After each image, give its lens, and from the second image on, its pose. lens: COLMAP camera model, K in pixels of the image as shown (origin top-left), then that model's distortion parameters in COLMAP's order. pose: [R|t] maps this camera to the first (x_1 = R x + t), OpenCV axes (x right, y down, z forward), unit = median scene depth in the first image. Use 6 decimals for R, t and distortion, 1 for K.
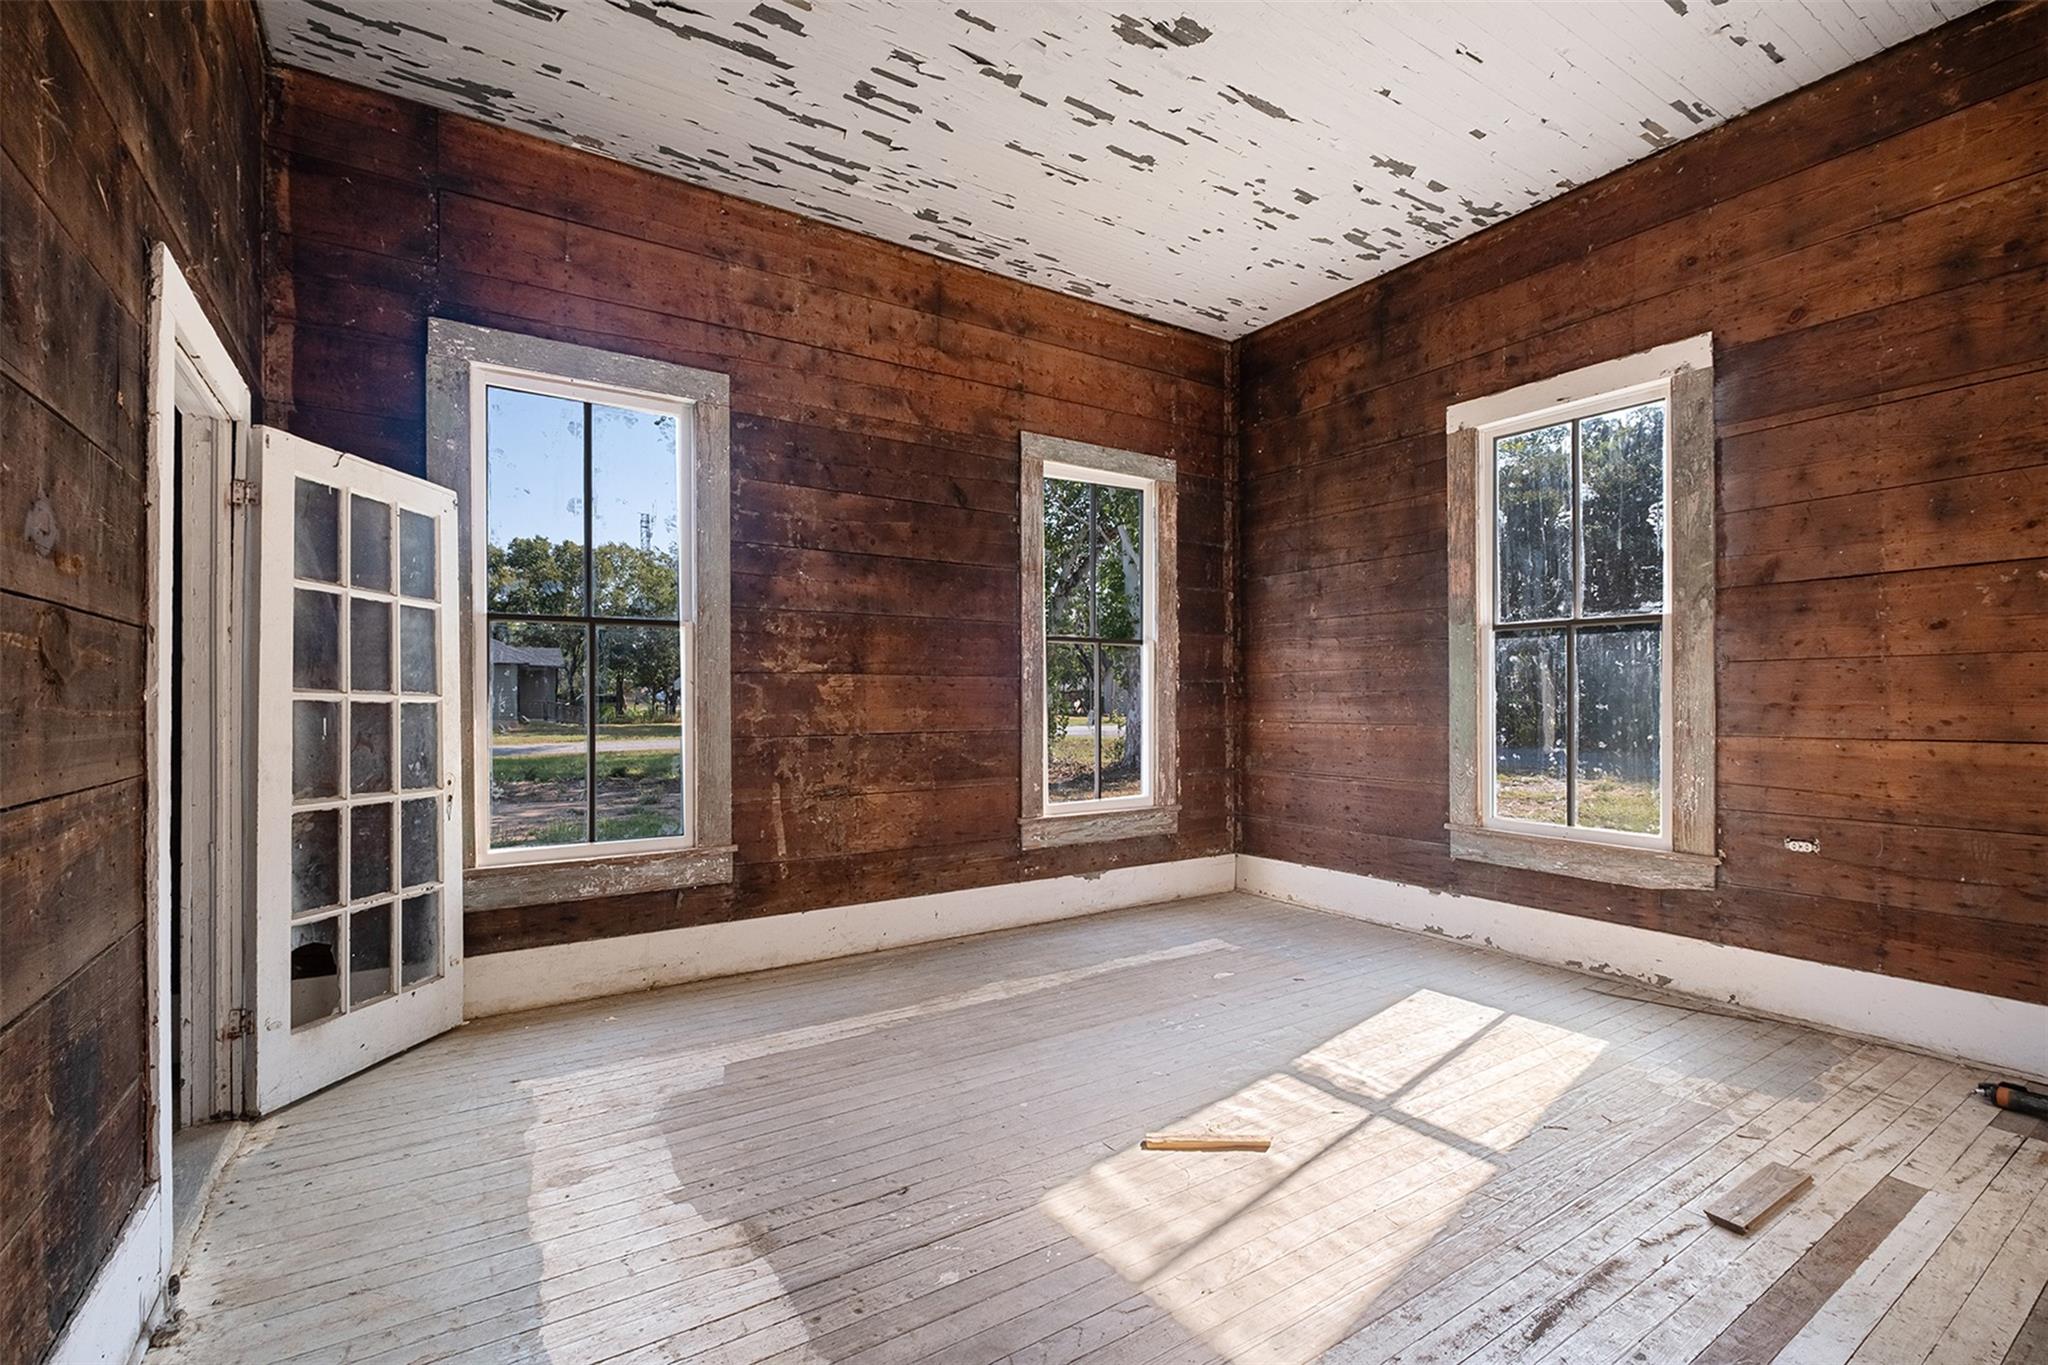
lens RADIAL K [[899.9, 0, 1030.4], [0, 899.9, 689.4], [0, 0, 1]] dist [0.015088, -0.011680]
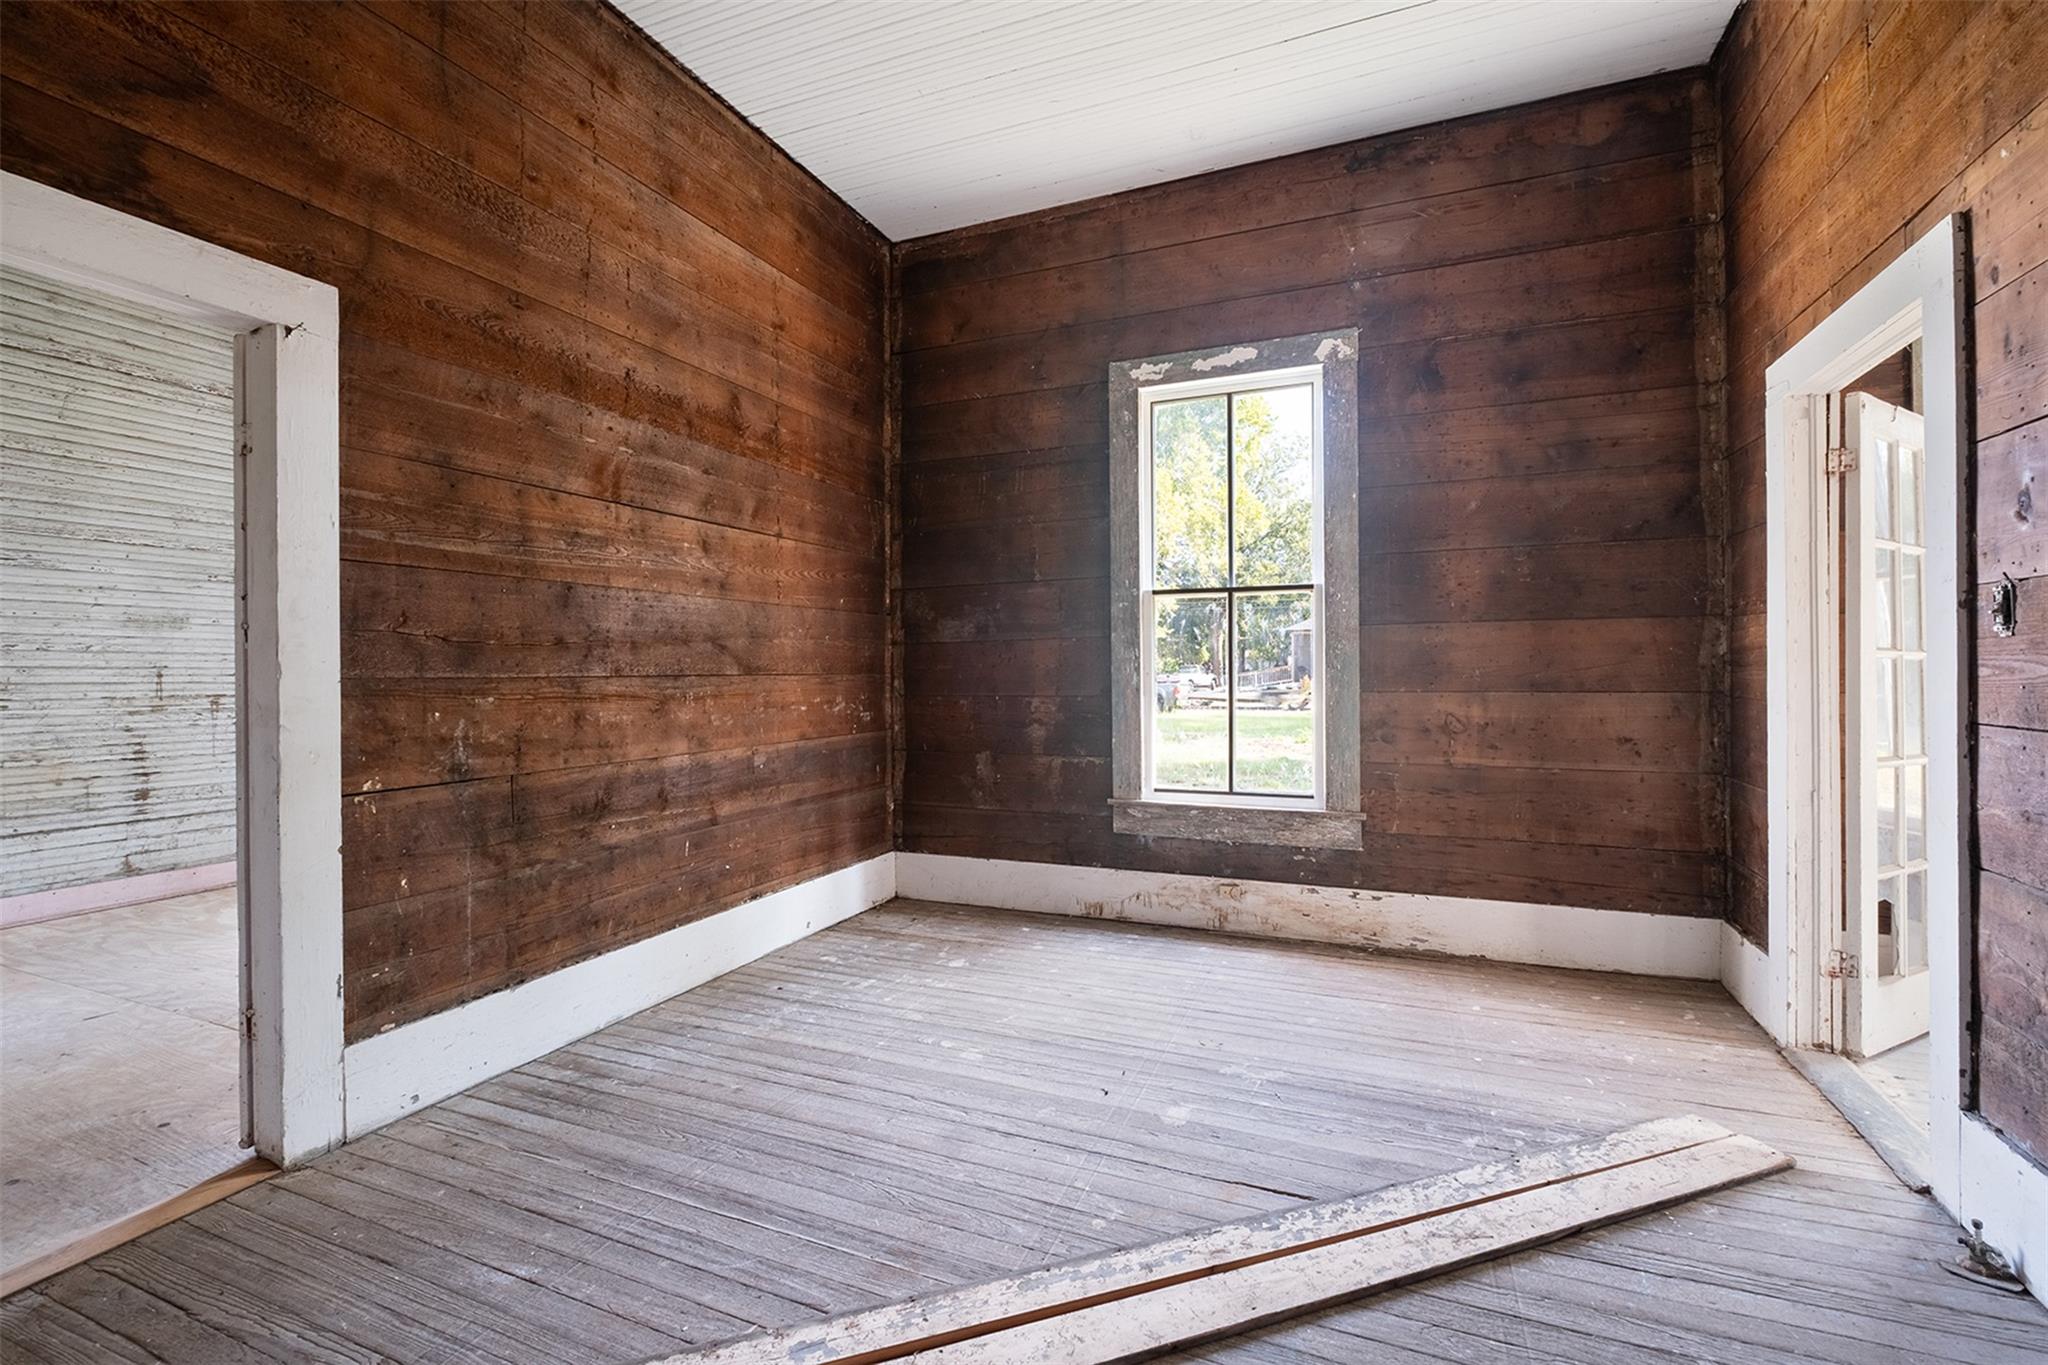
lens RADIAL K [[887.1, 0, 1023.6], [0, 887.1, 668.5], [0, 0, 1]] dist [0.008003, -0.006062]
pose [[0.549634, 0.000730, -0.835406, -0.352069], [0.015259, 0.999824, 0.010913, -0.000893], [0.835267, -0.018746, 0.549526, -0.237079]]
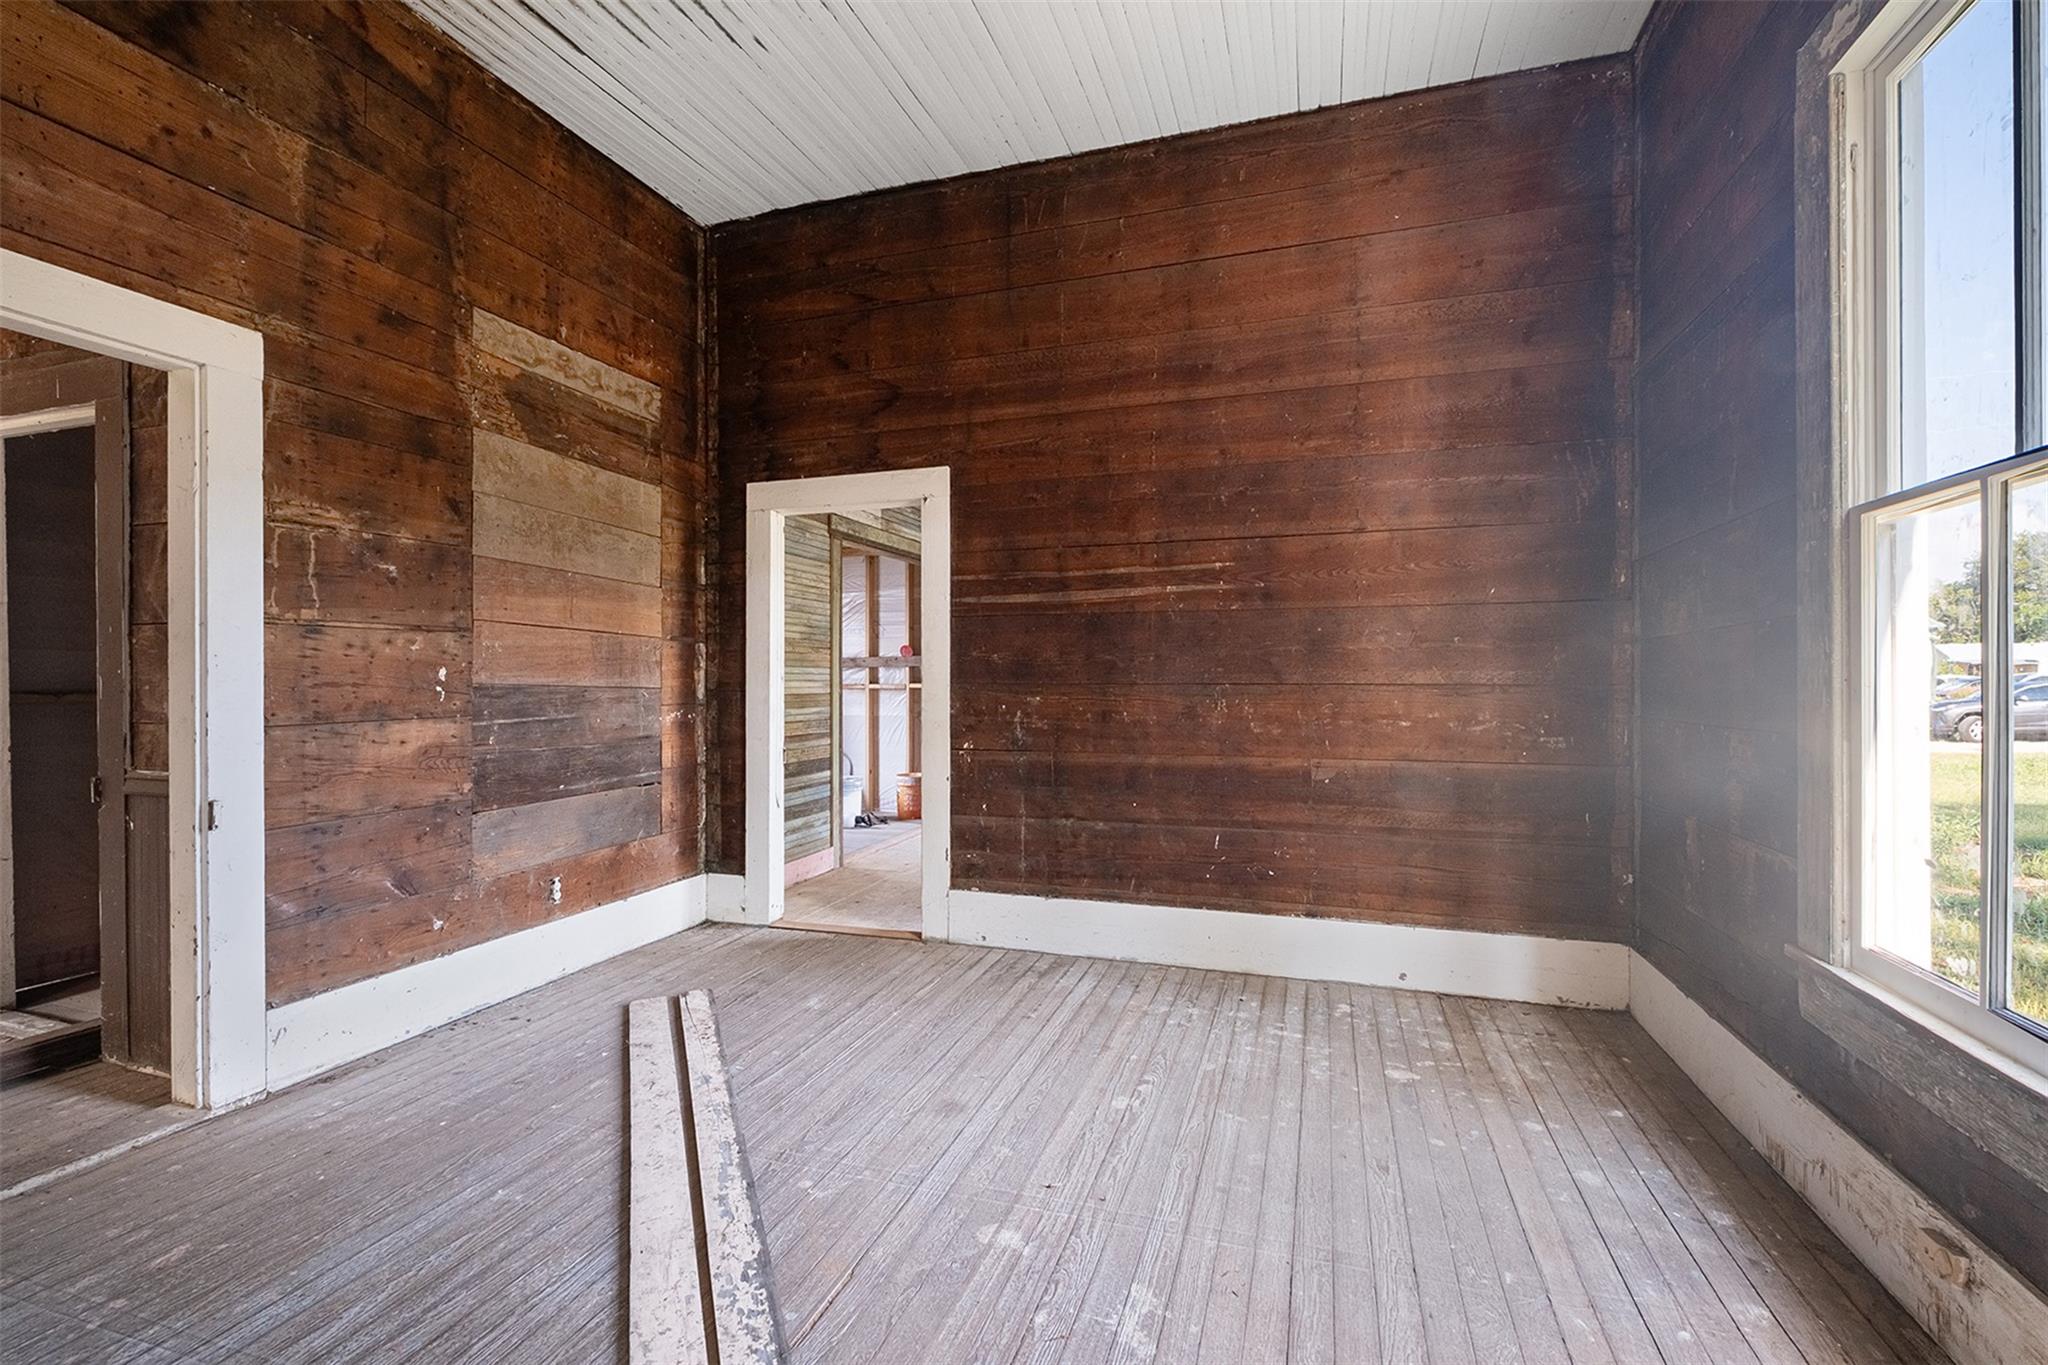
lens RADIAL K [[888.1, 0, 1031.5], [0, 888.1, 672.0], [0, 0, 1]] dist [0.005919, -0.006324]
pose [[-0.785692, 0.002811, -0.618611, -0.510049], [0.015869, 0.999752, -0.015613, 0.009385], [0.618414, -0.022084, -0.785542, 0.567989]]
